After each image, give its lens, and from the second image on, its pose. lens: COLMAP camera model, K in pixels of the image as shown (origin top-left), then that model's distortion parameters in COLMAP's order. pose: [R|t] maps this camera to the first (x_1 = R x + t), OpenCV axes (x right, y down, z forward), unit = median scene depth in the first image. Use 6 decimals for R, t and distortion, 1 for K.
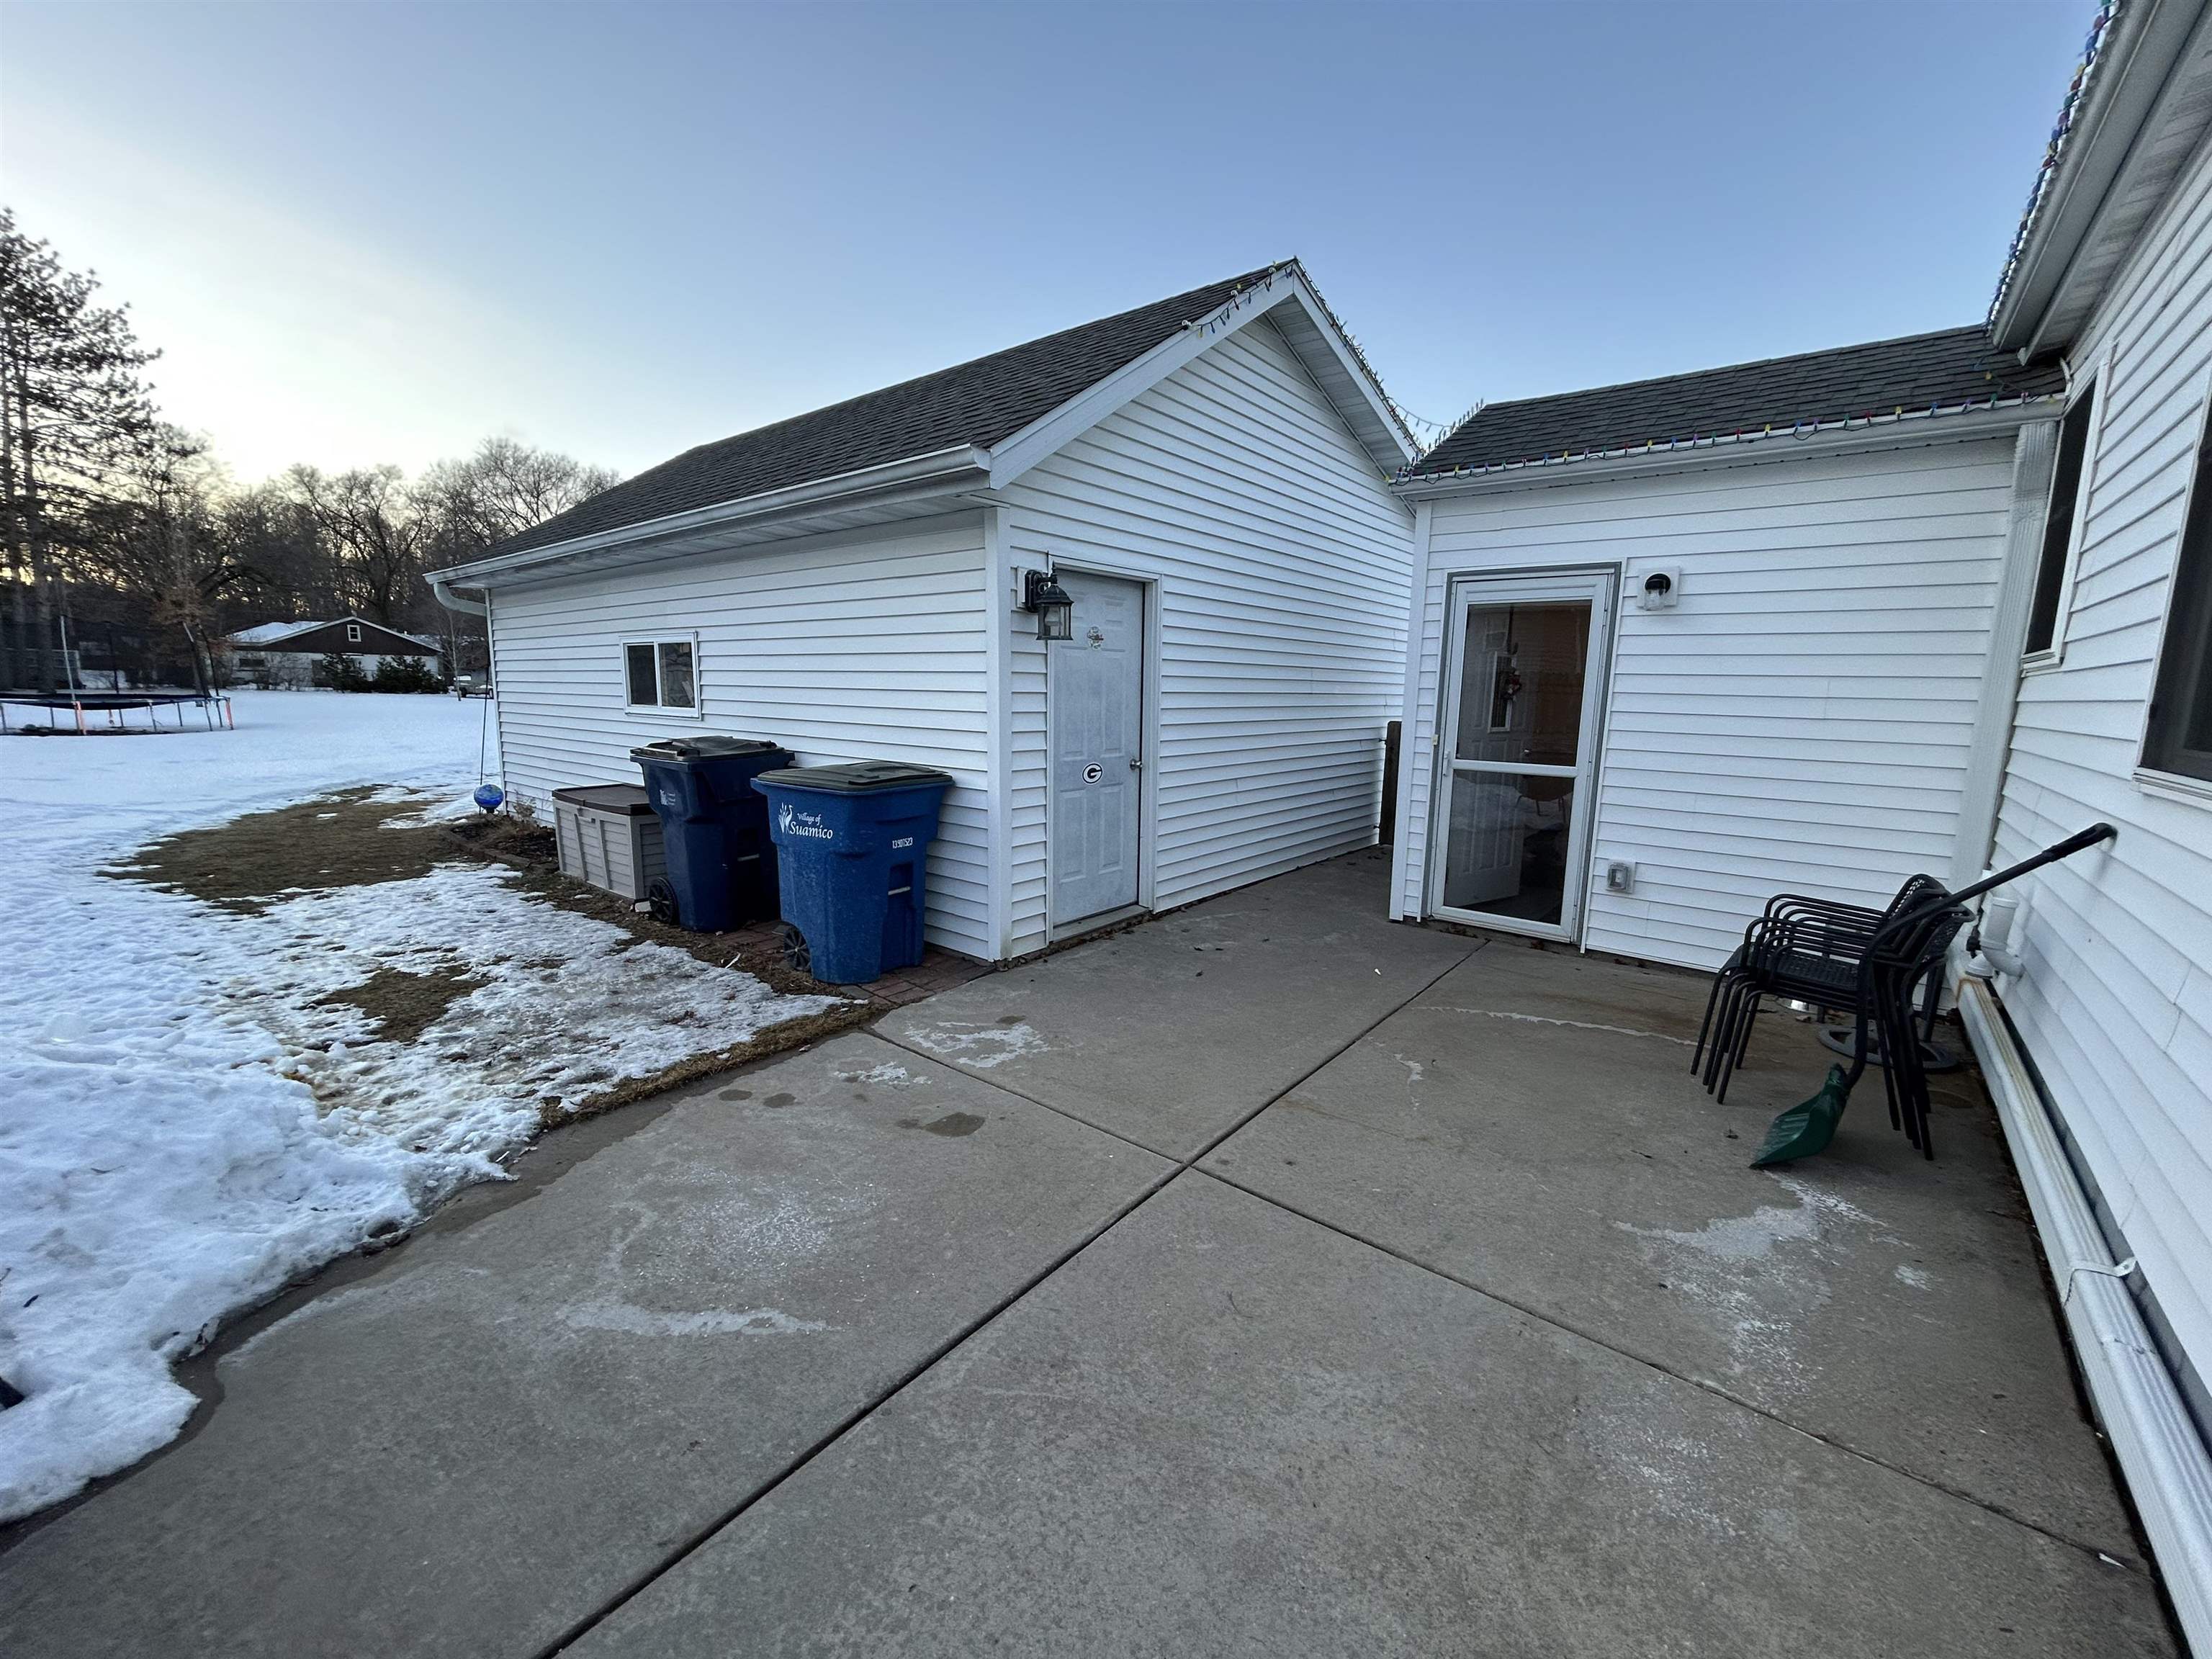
lens RADIAL K [[894.6, 0, 1110.2], [0, 894.6, 824.7], [0, 0, 1]] dist [-0.000825, 0.002739]
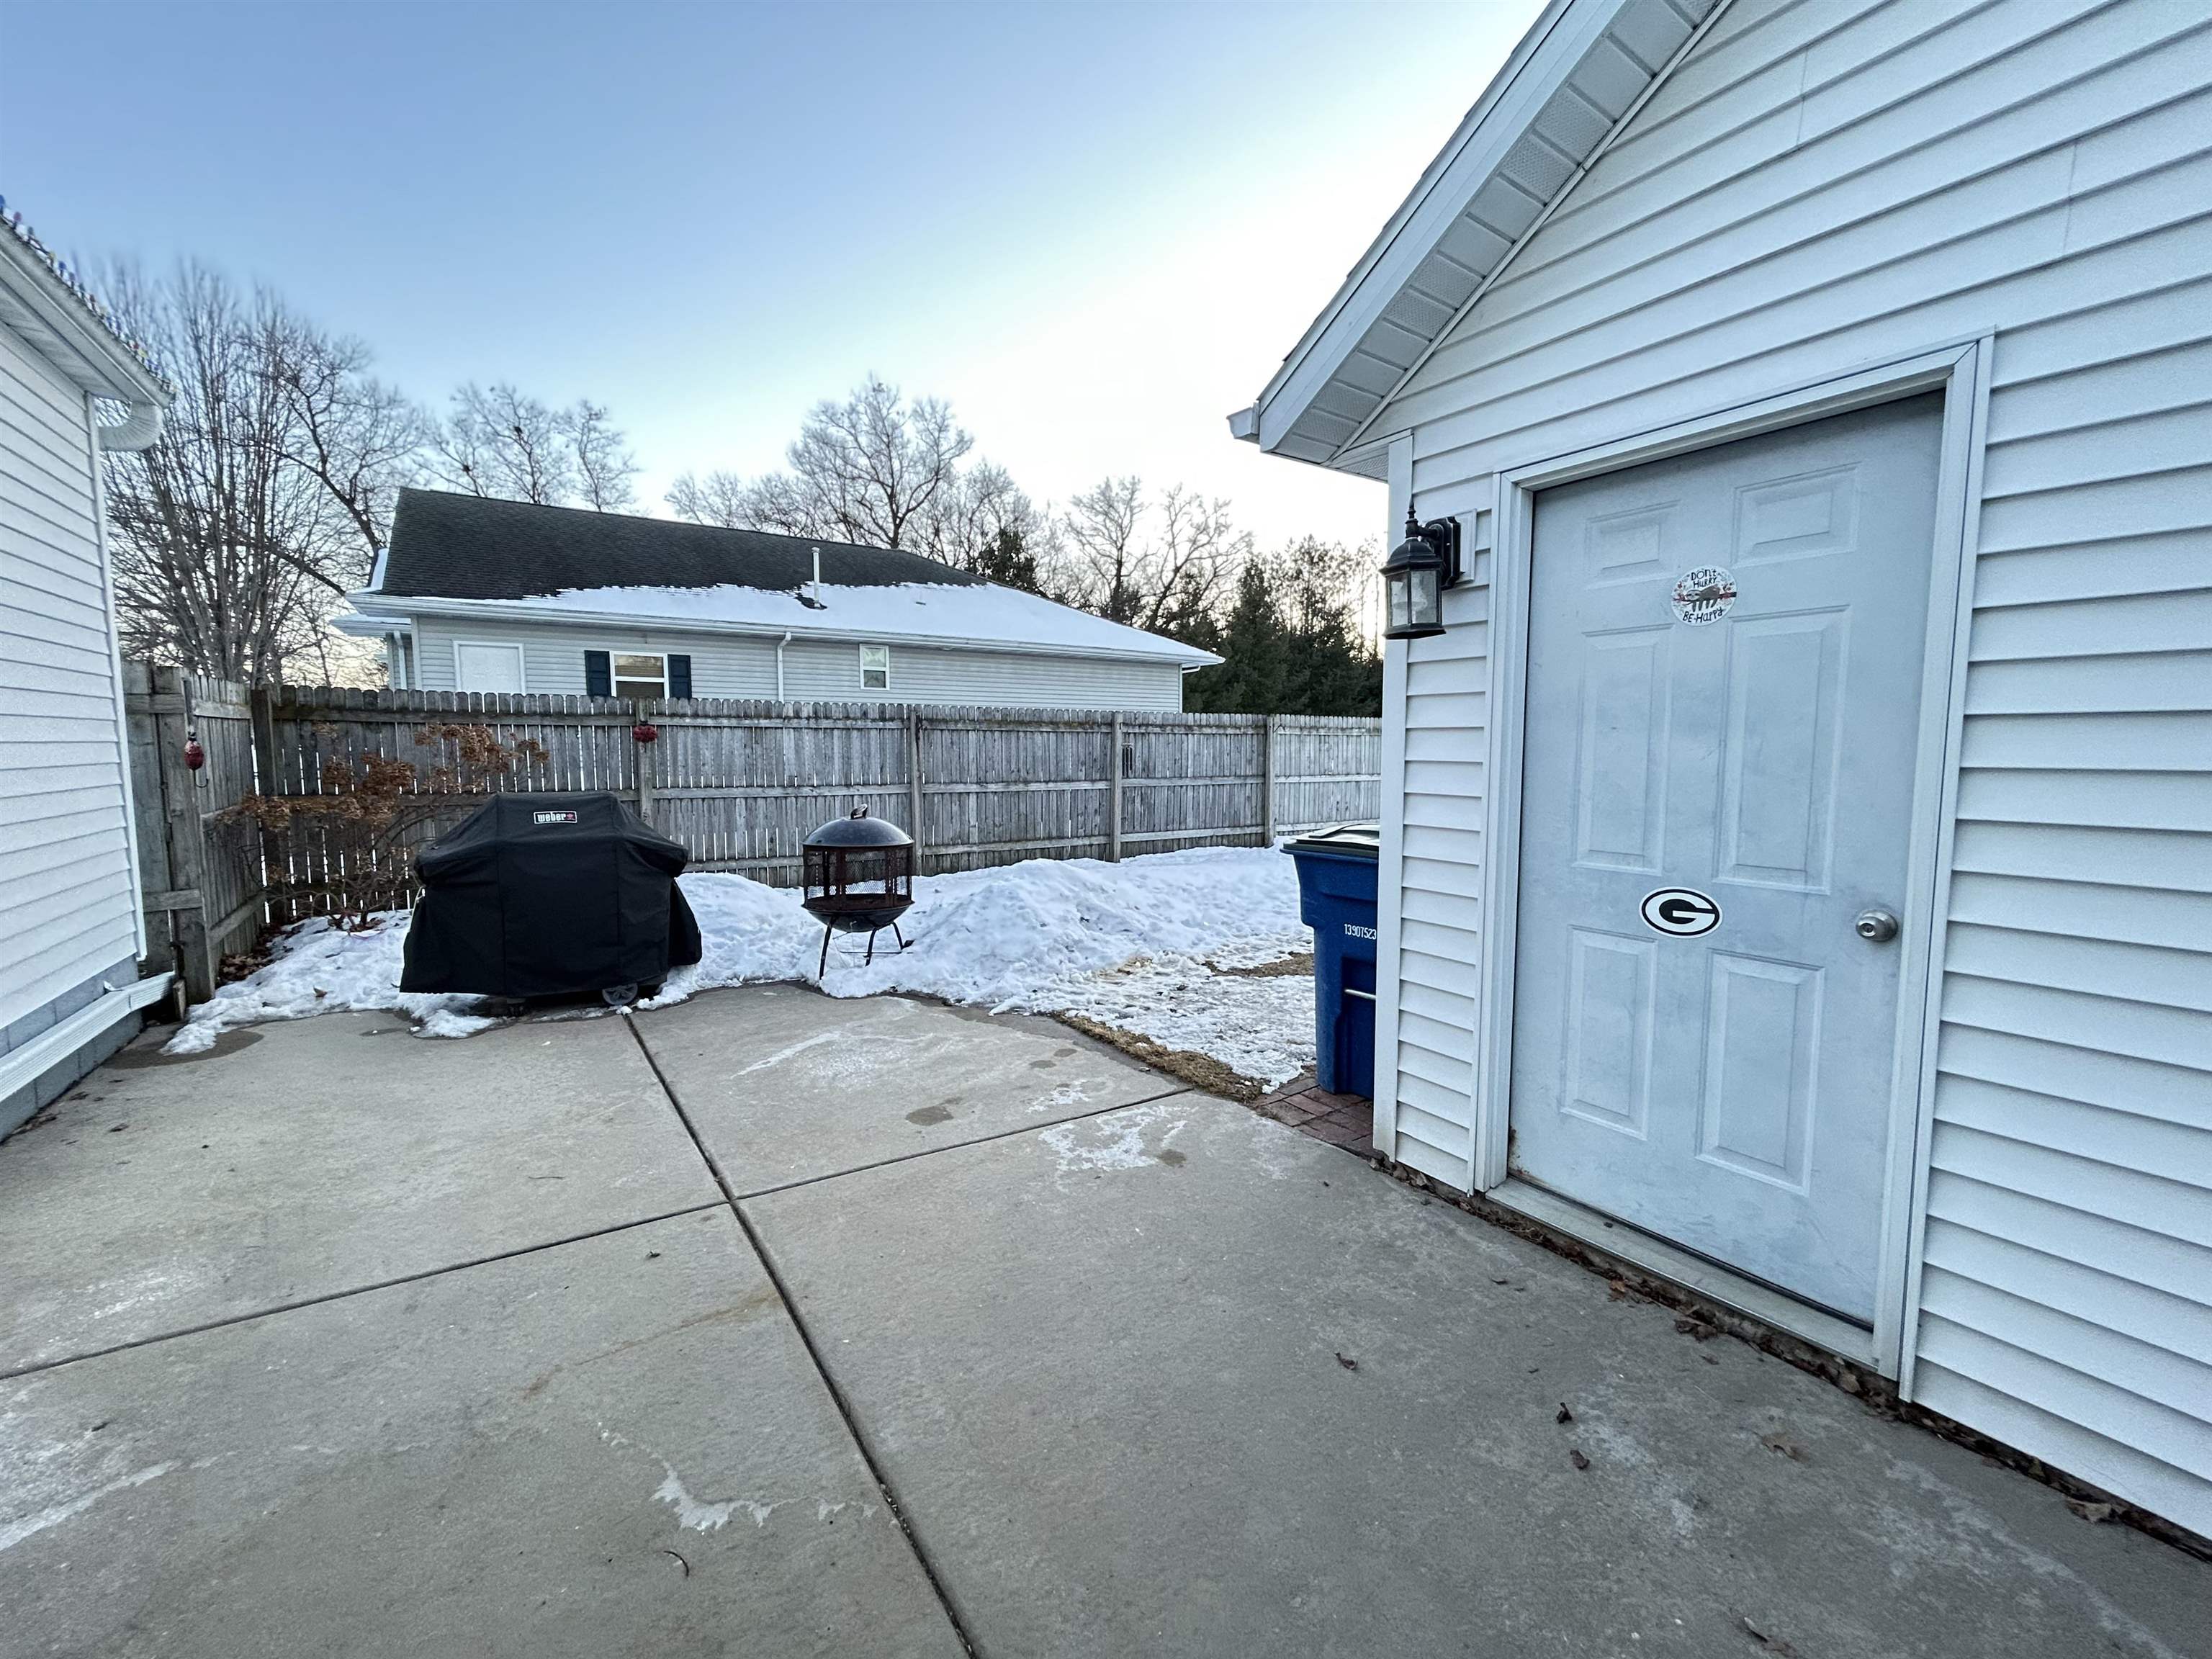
lens RADIAL K [[894.6, 0, 1110.2], [0, 894.6, 824.7], [0, 0, 1]] dist [-0.000825, 0.002739]
pose [[-0.290986, 0.070467, -0.954129, 0.688632], [-0.152663, 0.981086, 0.119016, -0.159476], [0.944469, 0.180292, -0.274724, 1.256101]]
